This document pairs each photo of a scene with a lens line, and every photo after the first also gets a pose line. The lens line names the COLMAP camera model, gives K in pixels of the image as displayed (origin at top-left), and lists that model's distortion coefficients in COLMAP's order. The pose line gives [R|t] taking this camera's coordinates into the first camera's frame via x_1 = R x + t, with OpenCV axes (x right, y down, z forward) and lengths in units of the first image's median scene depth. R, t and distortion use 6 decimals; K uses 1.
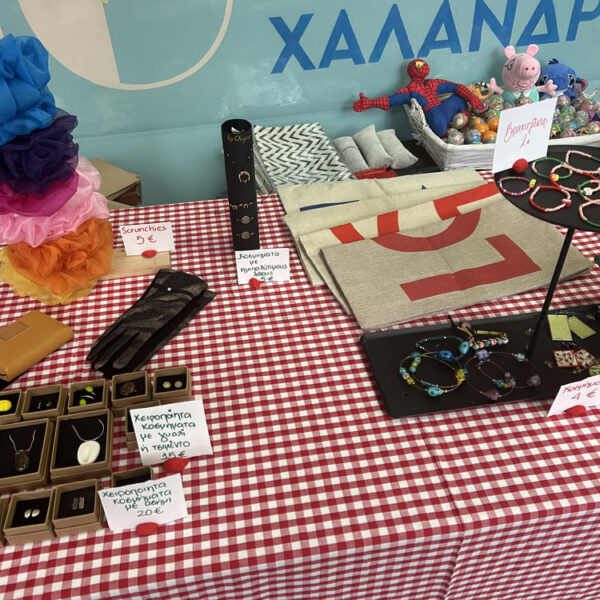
lens RADIAL K [[610.0, 0, 300.0], [0, 610.0, 300.0], [0, 0, 1]] dist [0.018957, 0.000973]
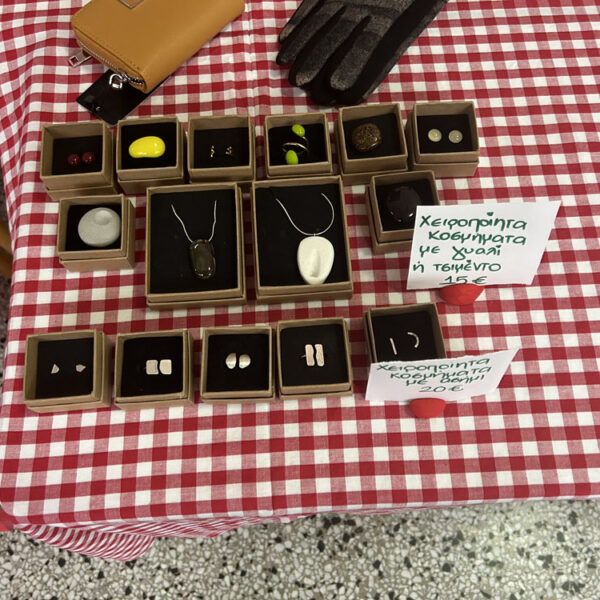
lens RADIAL K [[589.5, 0, 300.0], [0, 589.5, 300.0], [0, 0, 1]] dist [0.099767, -0.226429]
pose [[0.992724, 0.117384, -0.026835, -0.323756], [-0.086078, 0.847652, 0.523524, -0.005230], [0.084200, -0.517405, 0.851588, 0.483078]]
